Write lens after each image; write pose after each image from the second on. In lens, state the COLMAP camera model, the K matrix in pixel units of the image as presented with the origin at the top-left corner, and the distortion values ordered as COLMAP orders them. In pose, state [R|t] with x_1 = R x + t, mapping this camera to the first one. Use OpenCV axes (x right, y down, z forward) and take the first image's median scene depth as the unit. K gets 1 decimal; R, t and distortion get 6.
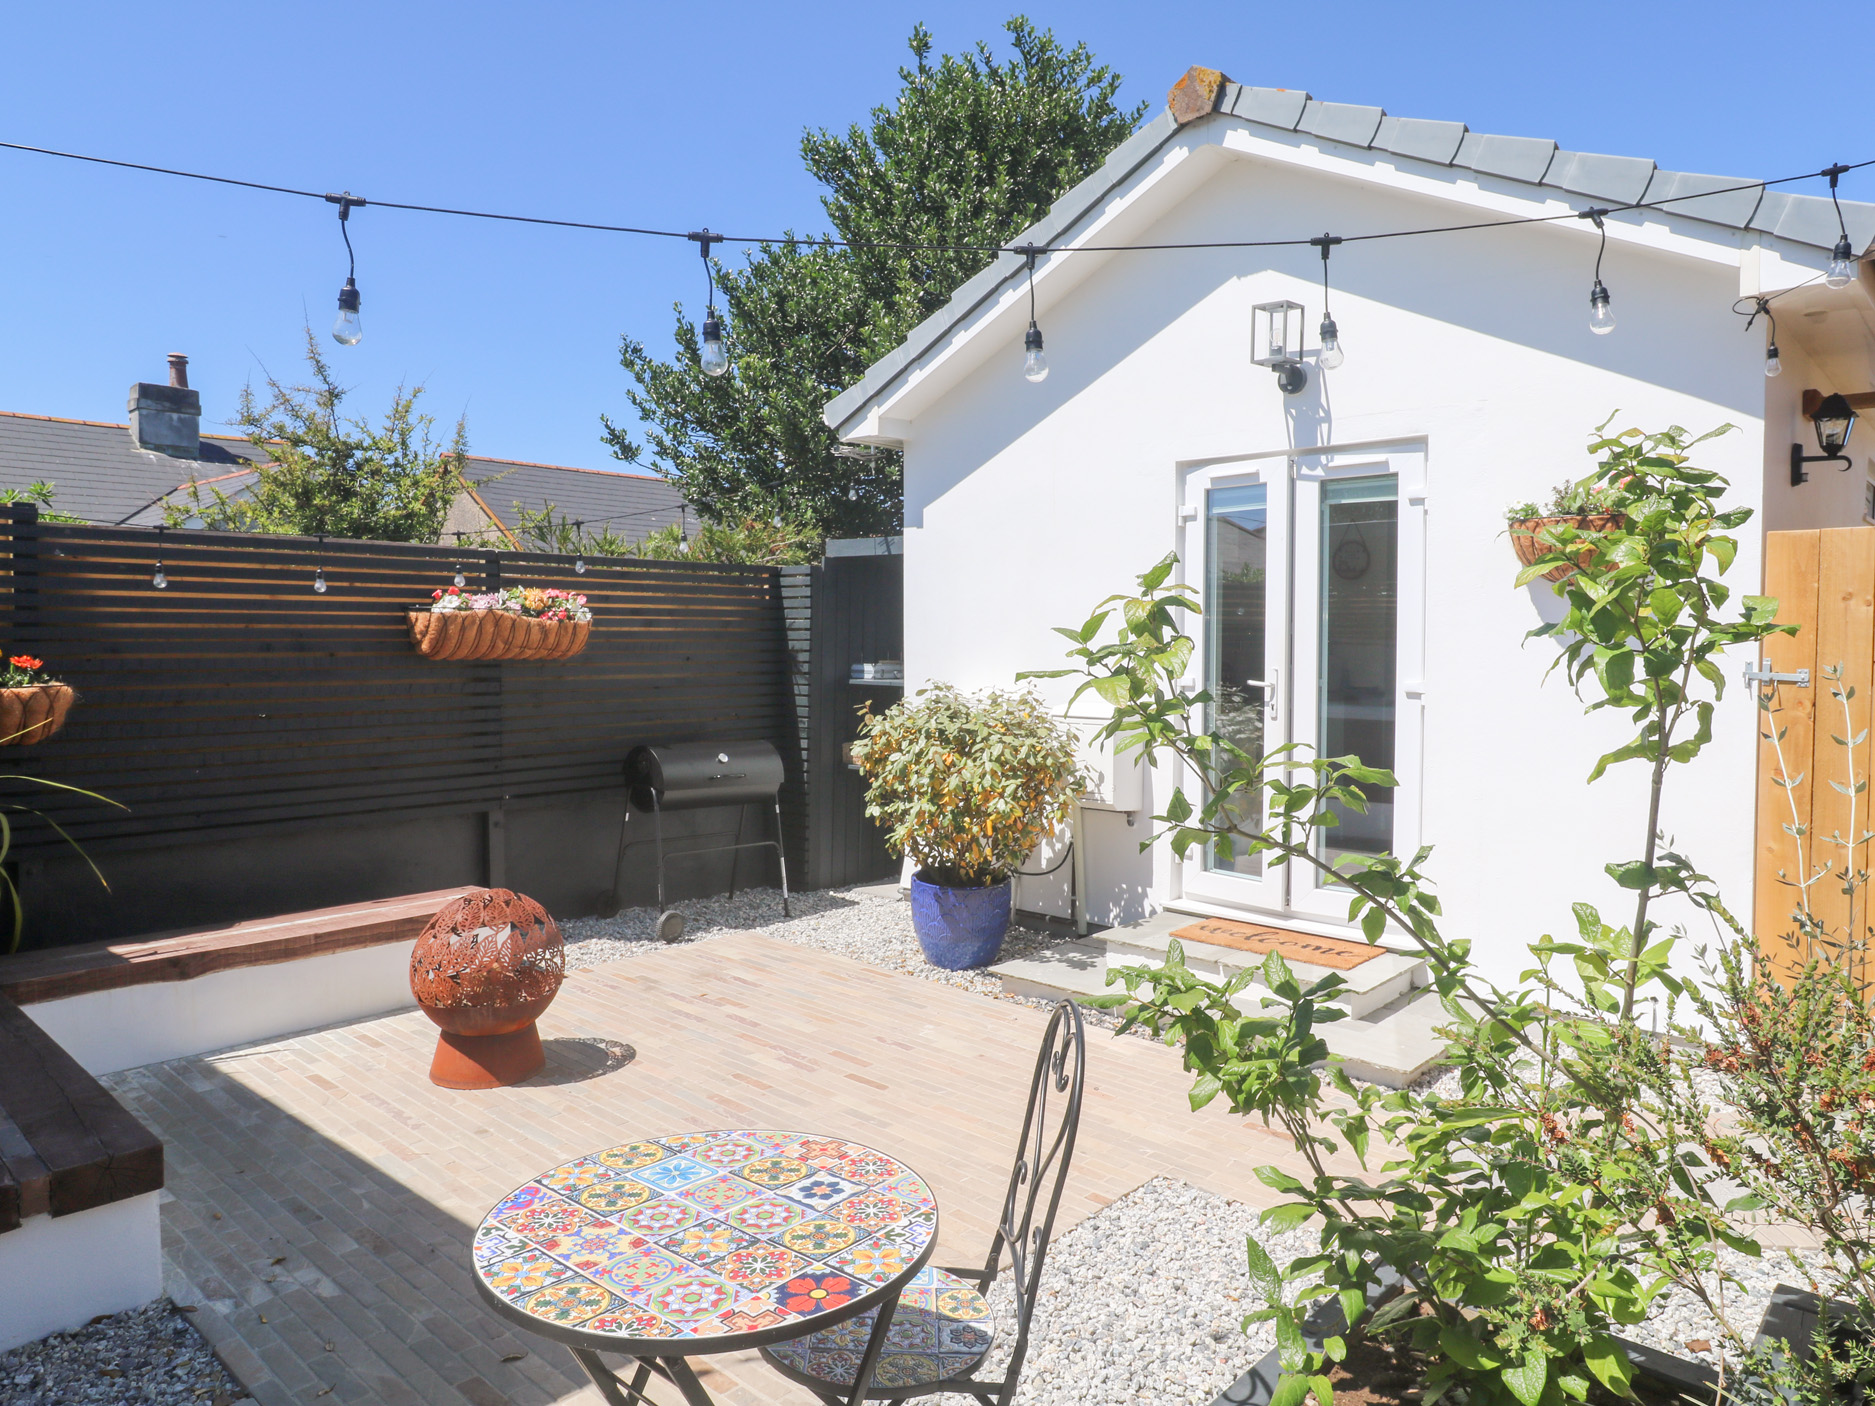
lens RADIAL K [[1220.5, 0, 947.4], [0, 1220.5, 675.4], [0, 0, 1]] dist [0.000786, -0.000046]
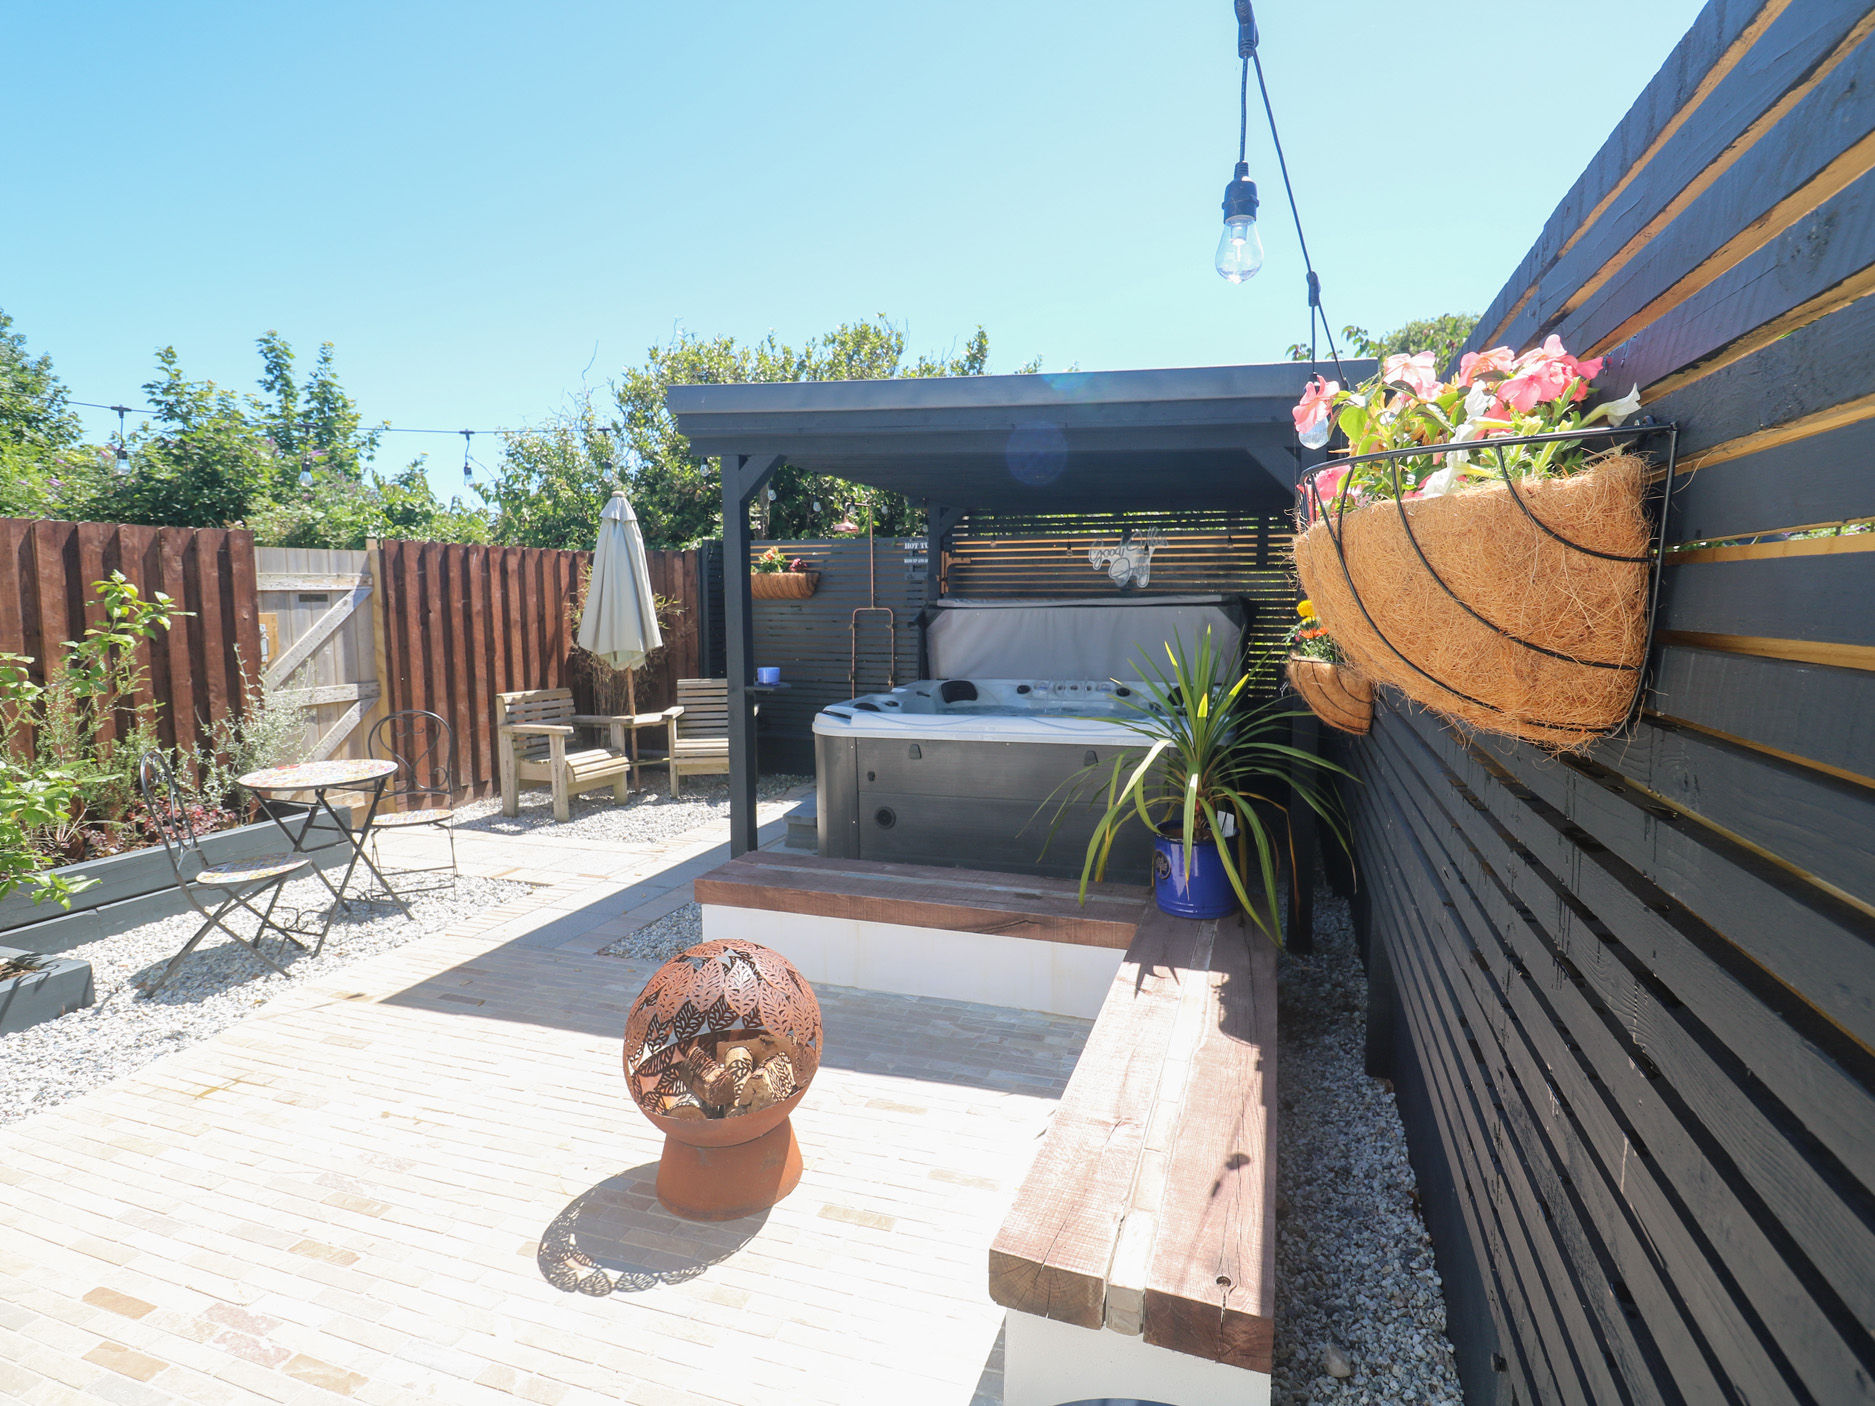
lens RADIAL K [[973.5, 0, 965.6], [0, 973.5, 682.8], [0, 0, 1]] dist [-0.003868, -0.009445]
pose [[-0.909021, 0.037202, -0.415088, -0.229187], [-0.012160, 0.993216, 0.115646, -0.043187], [0.416574, 0.110172, -0.902401, 1.336718]]
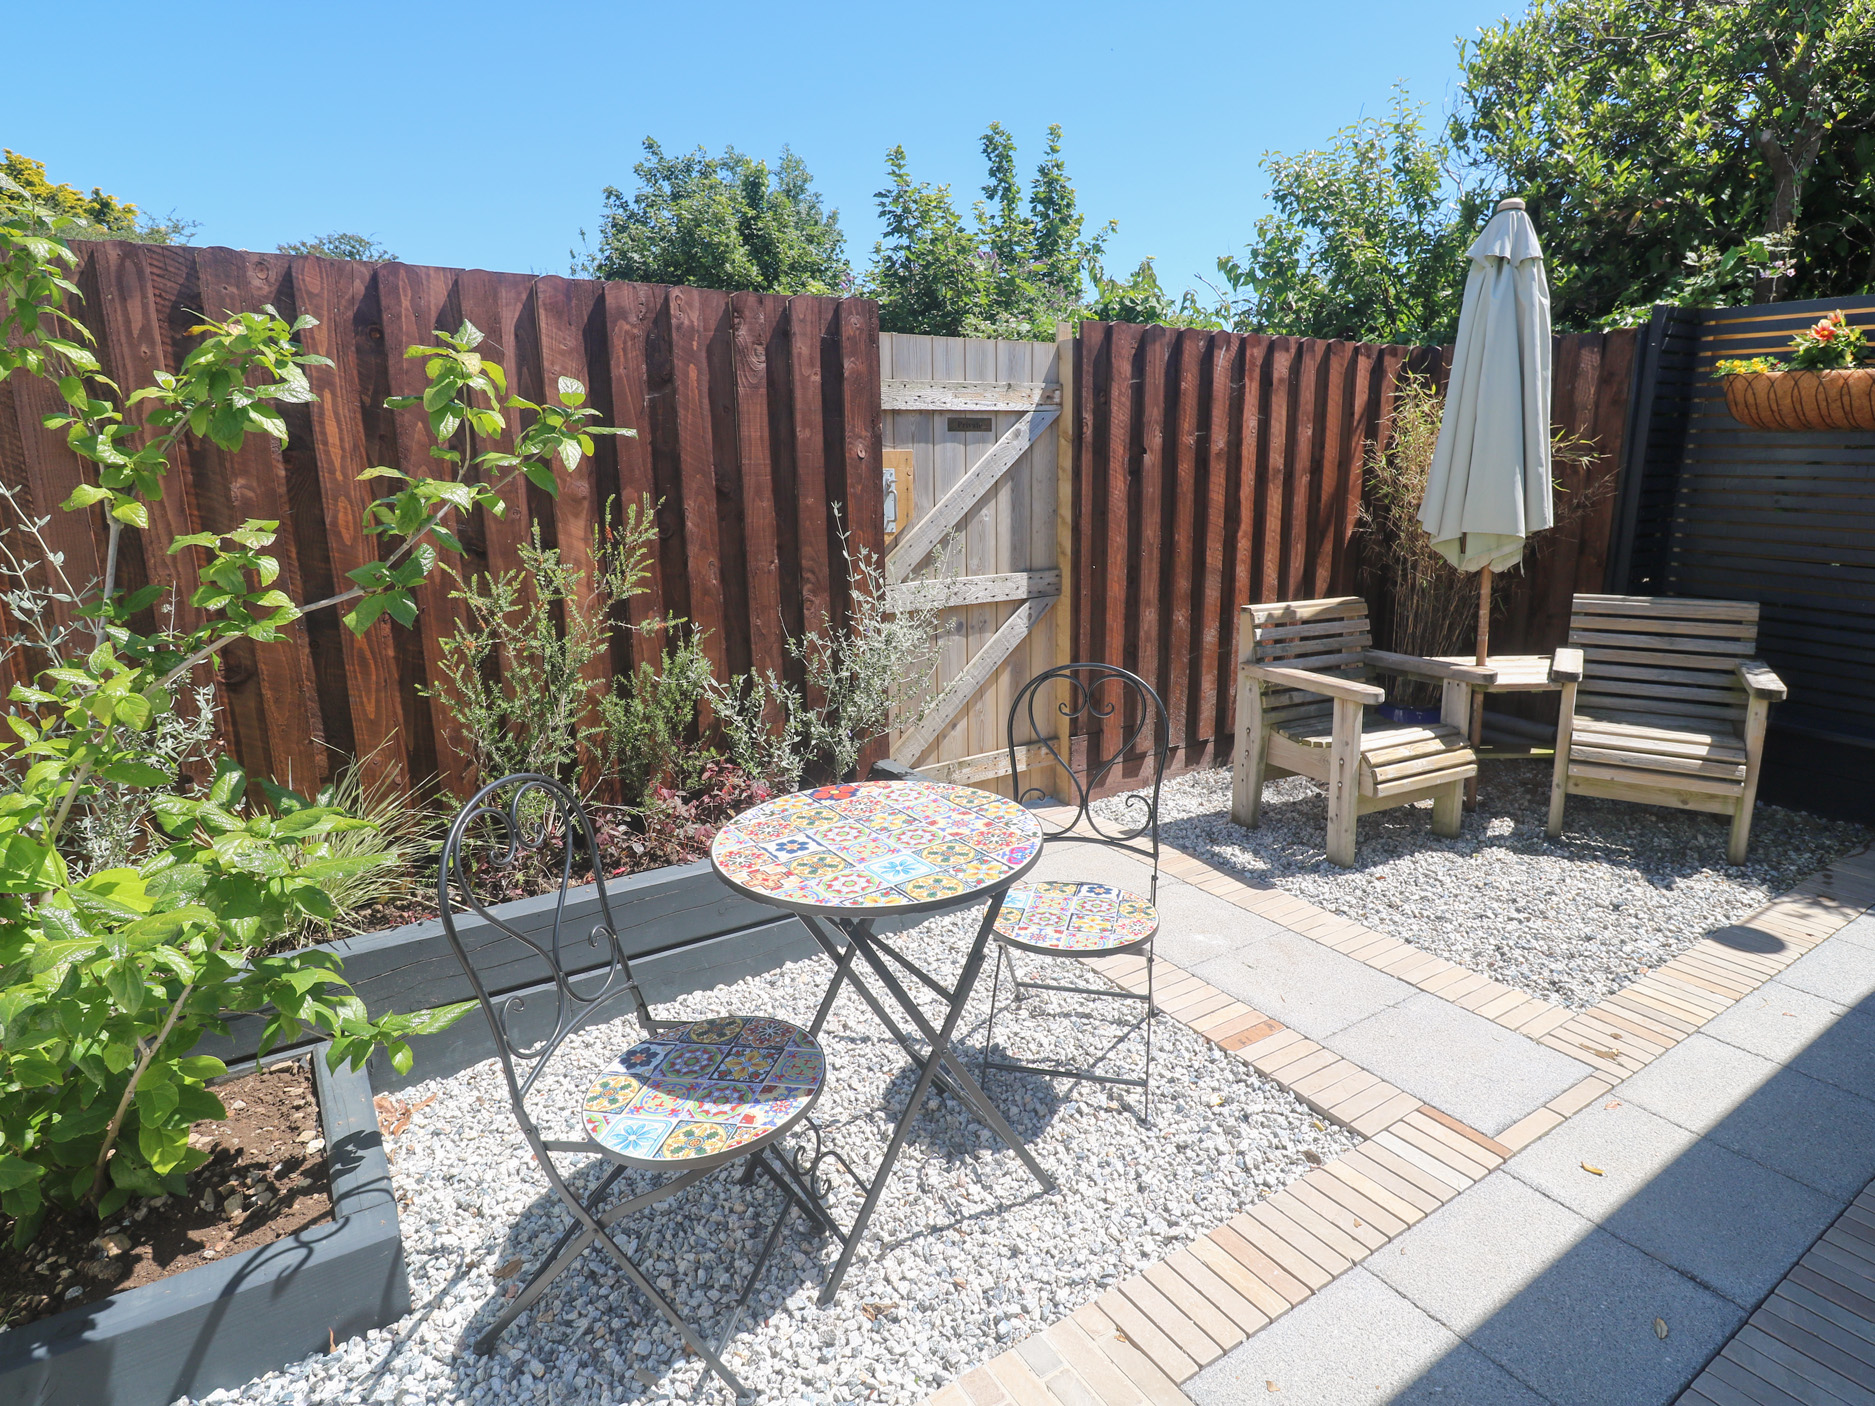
lens RADIAL K [[1046.6, 0, 967.0], [0, 1046.6, 676.6], [0, 0, 1]] dist [0.005700, -0.015251]
pose [[-0.972249, -0.049339, 0.228688, -0.179088], [0.007665, 0.970266, 0.241920, -0.005023], [-0.233824, 0.236959, -0.942962, 0.667300]]
